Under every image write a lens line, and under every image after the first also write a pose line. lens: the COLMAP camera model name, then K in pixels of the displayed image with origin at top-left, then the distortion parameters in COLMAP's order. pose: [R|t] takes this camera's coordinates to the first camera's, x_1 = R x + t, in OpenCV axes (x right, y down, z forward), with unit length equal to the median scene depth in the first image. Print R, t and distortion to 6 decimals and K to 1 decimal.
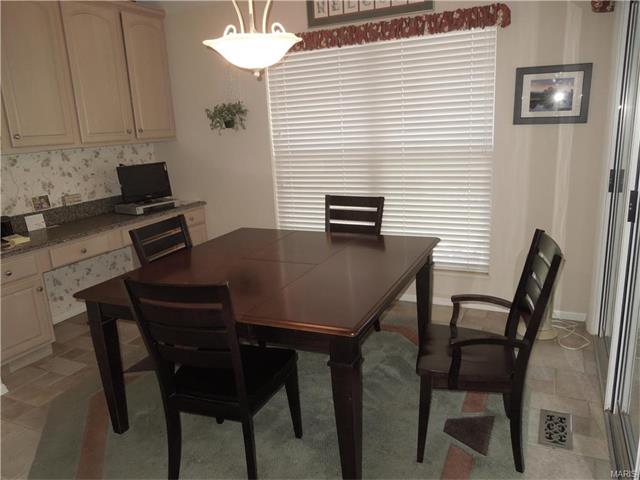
lens RADIAL K [[487.7, 0, 320.0], [0, 487.7, 240.0], [0, 0, 1]] dist [-0.000181, -0.002560]
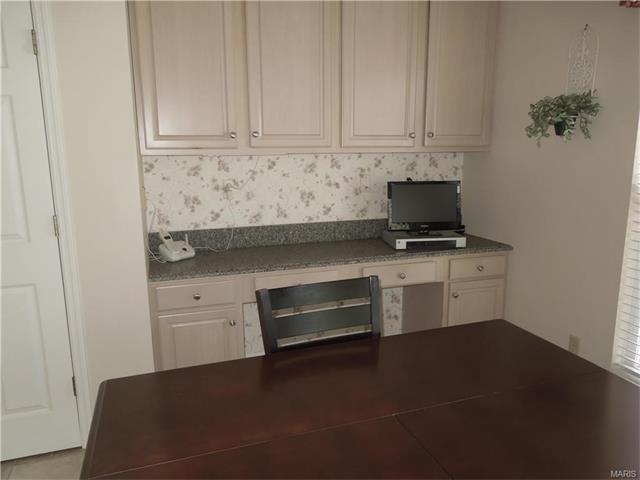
lens RADIAL K [[487.7, 0, 320.0], [0, 487.7, 240.0], [0, 0, 1]] dist [-0.000181, -0.002560]
pose [[0.691769, 0.182645, -0.698639, 0.049727], [-0.197281, 0.978481, 0.060463, -0.085223], [0.694648, 0.096002, 0.712915, 0.395144]]
